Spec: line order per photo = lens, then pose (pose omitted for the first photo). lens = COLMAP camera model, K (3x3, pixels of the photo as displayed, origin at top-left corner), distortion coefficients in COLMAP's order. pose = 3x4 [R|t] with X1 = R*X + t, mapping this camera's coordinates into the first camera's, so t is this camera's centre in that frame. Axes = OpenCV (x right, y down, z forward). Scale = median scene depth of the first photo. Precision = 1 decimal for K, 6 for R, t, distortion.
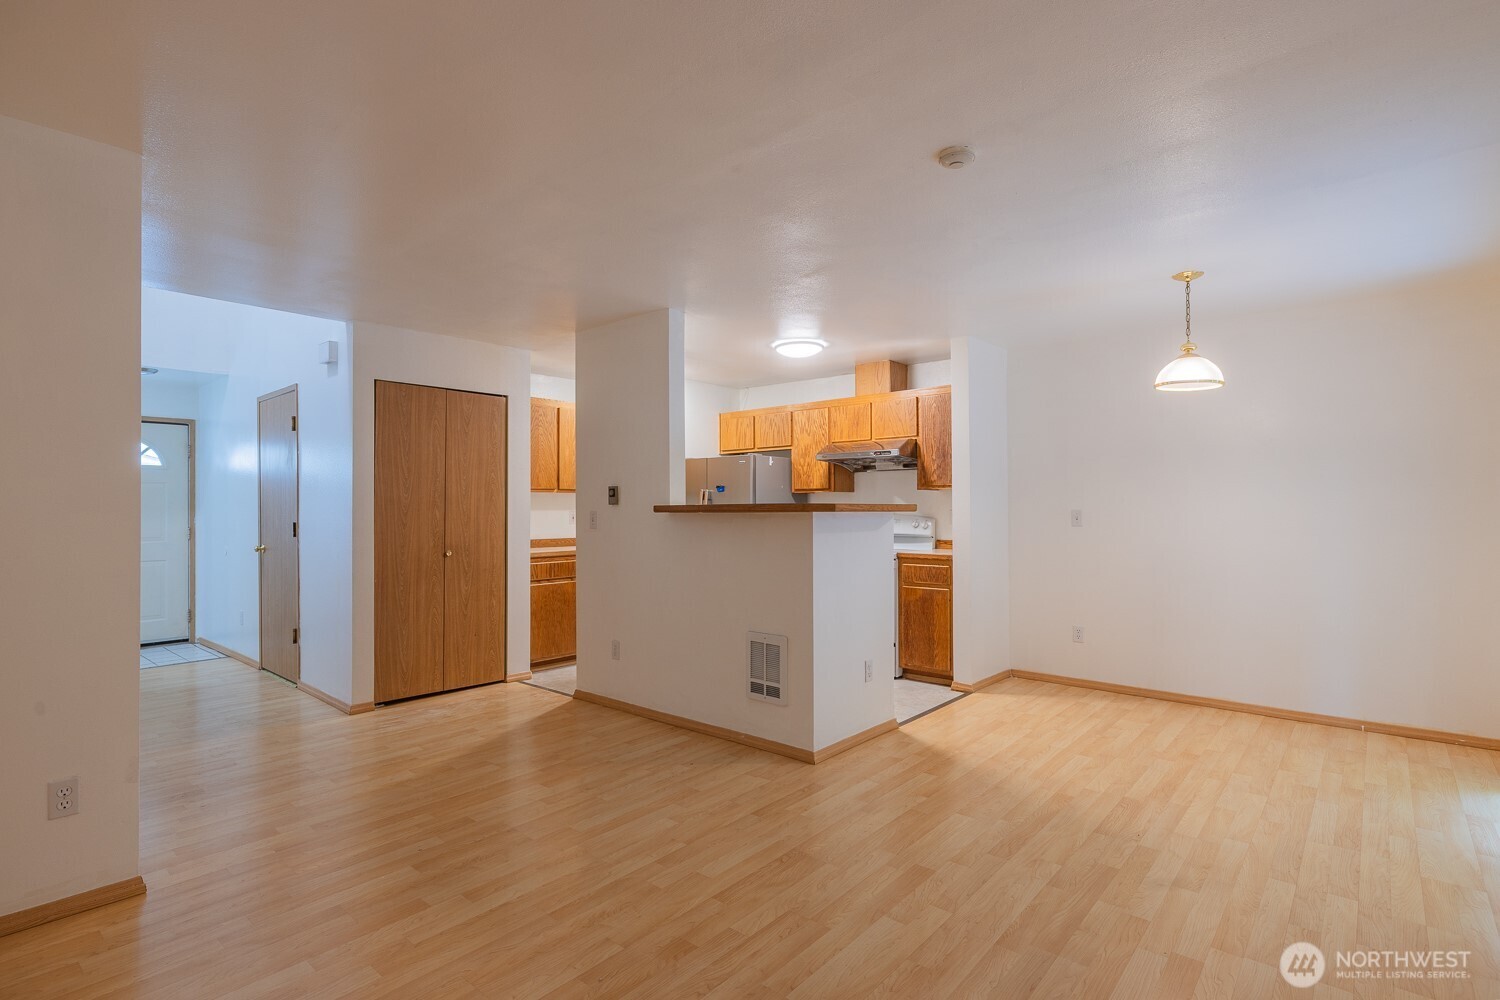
lens RADIAL K [[741.6, 0, 732.8], [0, 741.6, 497.4], [0, 0, 1]] dist [-0.009749, 0.001329]
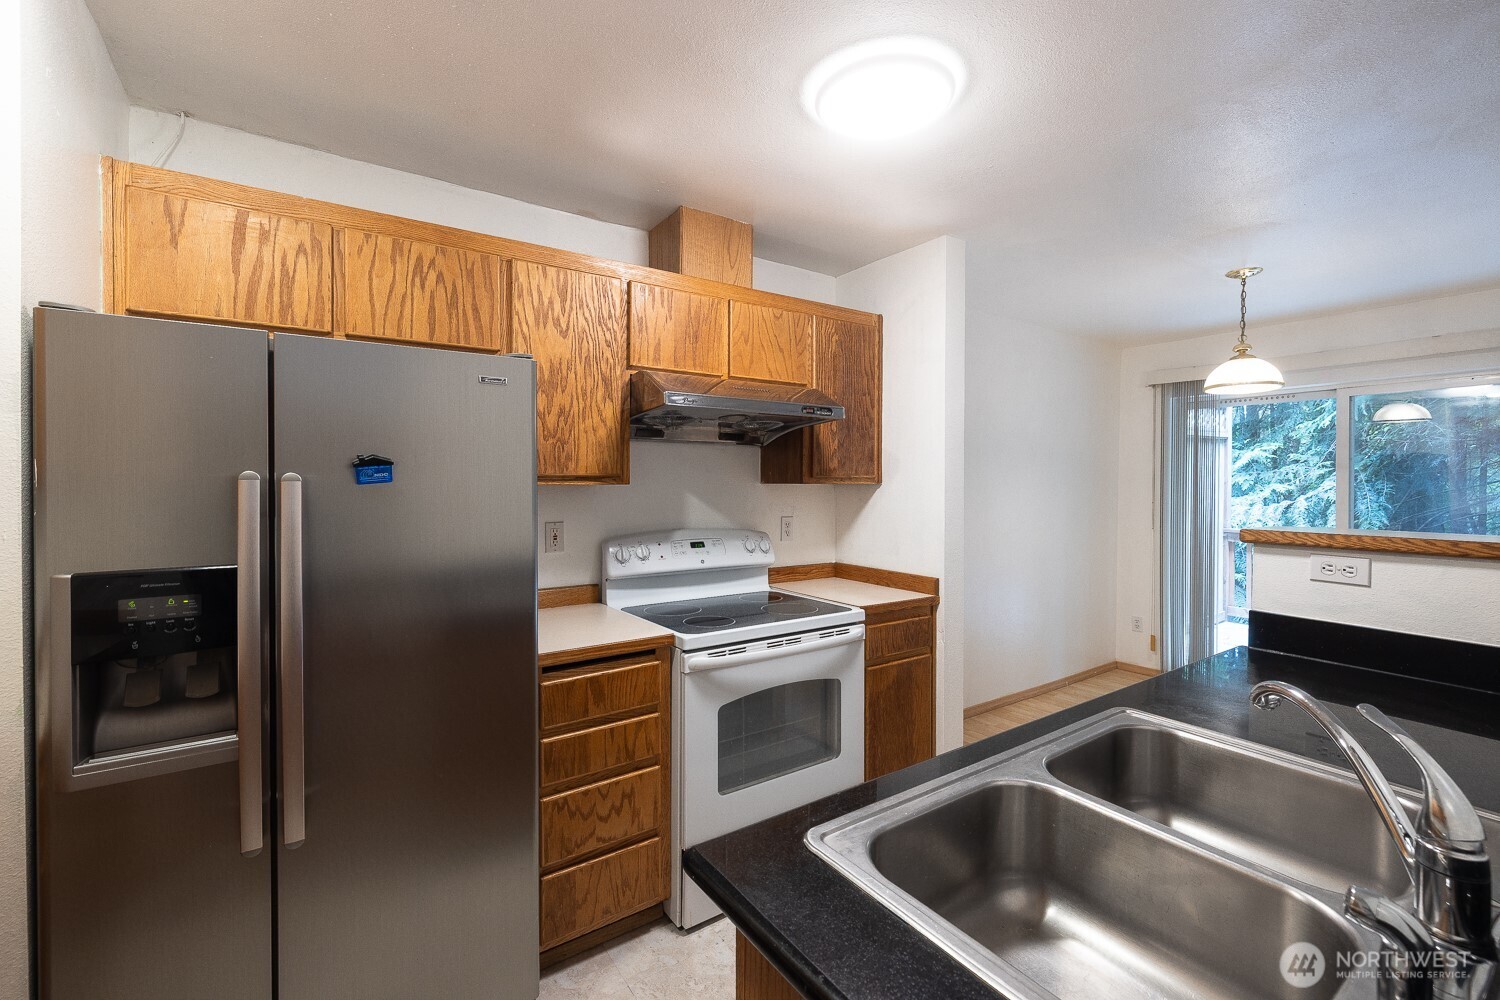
lens RADIAL K [[639.4, 0, 752.0], [0, 639.4, 486.9], [0, 0, 1]] dist [-0.003522, -0.000070]
pose [[0.224320, -0.006509, 0.974494, -0.237556], [-0.019955, 0.999737, 0.011271, -0.013811], [-0.974311, -0.021974, 0.224132, 0.999819]]
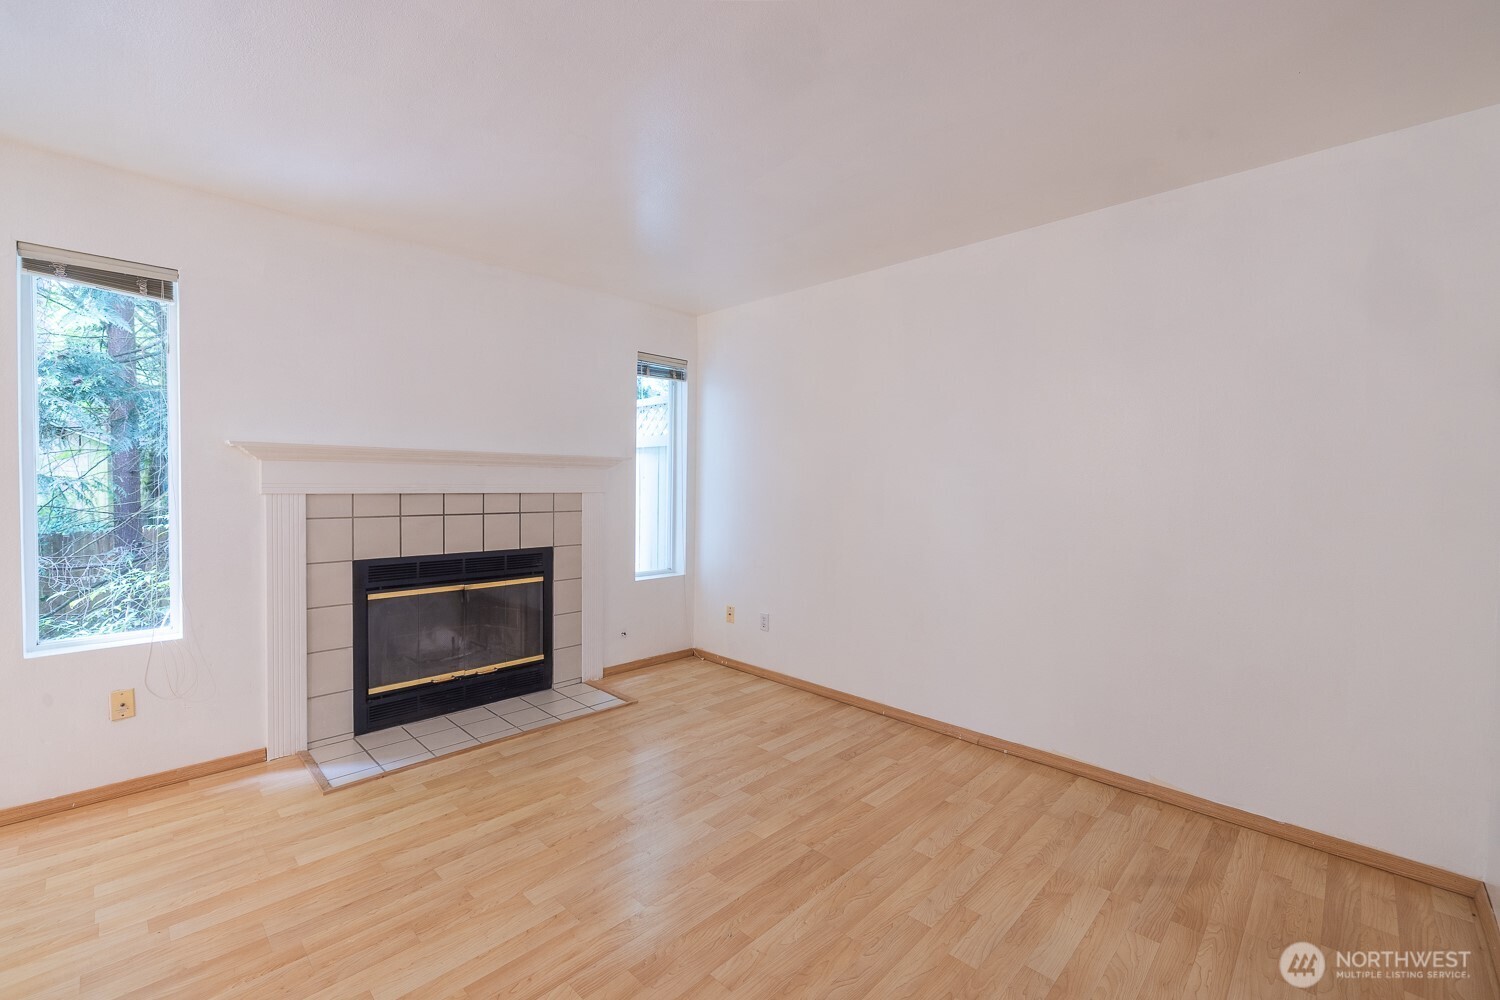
lens RADIAL K [[639.4, 0, 752.0], [0, 639.4, 496.3], [0, 0, 1]] dist [-0.003522, -0.000070]
pose [[-0.999341, -0.013125, 0.033845, -0.096569], [-0.012533, 0.999766, 0.017632, 0.006589], [-0.034069, 0.017196, -0.999272, 0.785805]]
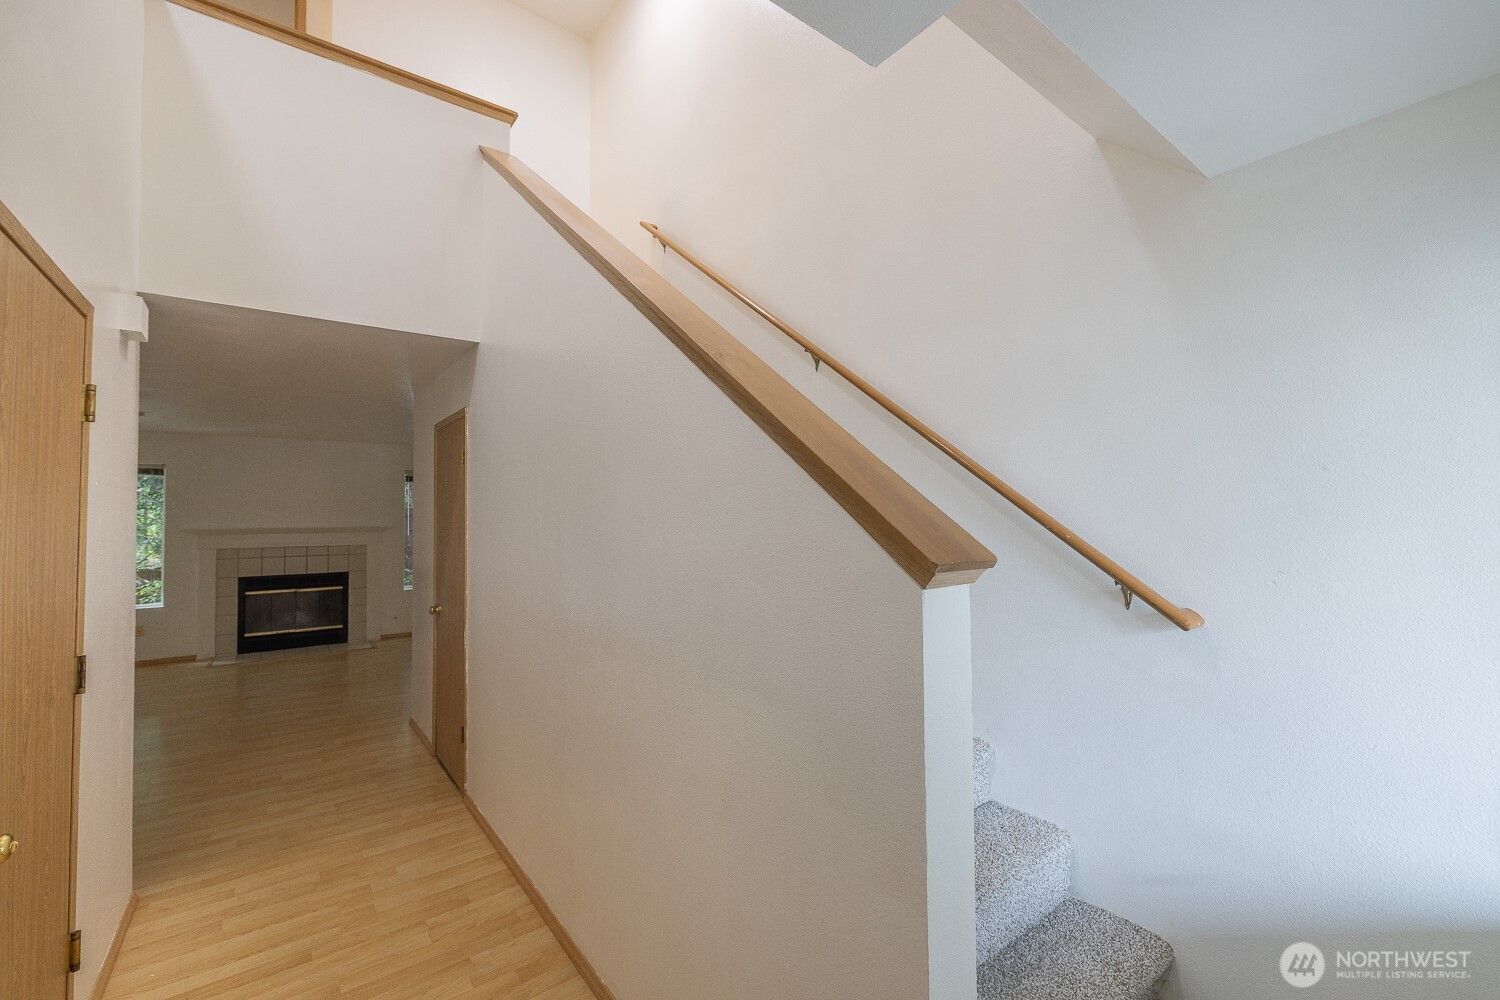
lens RADIAL K [[639.4, 0, 750.4], [0, 639.4, 492.7], [0, 0, 1]] dist [-0.003522, -0.000070]
pose [[-0.982325, 0.011334, 0.186841, -1.120765], [0.004941, 0.999387, -0.034647, -0.051207], [-0.187119, -0.033111, -0.981779, 1.396709]]
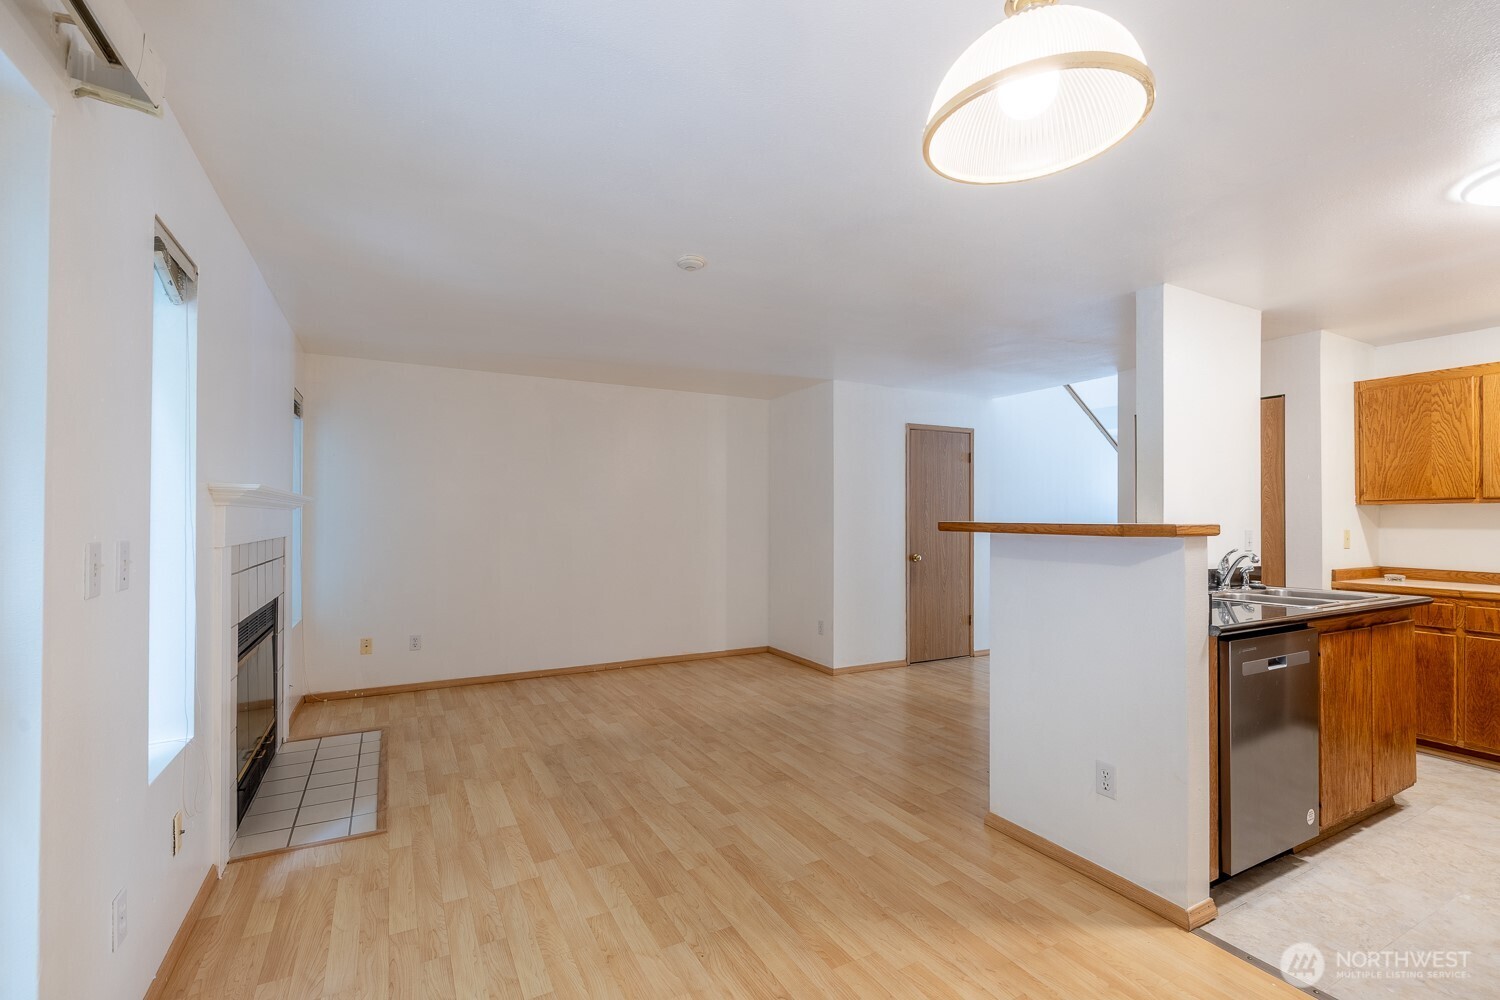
lens RADIAL K [[639.4, 0, 745.9], [0, 639.4, 519.7], [0, 0, 1]] dist [-0.003522, -0.000070]
pose [[-0.337427, 0.005197, -0.941337, 0.684099], [0.010263, 0.999946, 0.001841, 0.001670], [0.941296, -0.009040, -0.337462, 0.751102]]
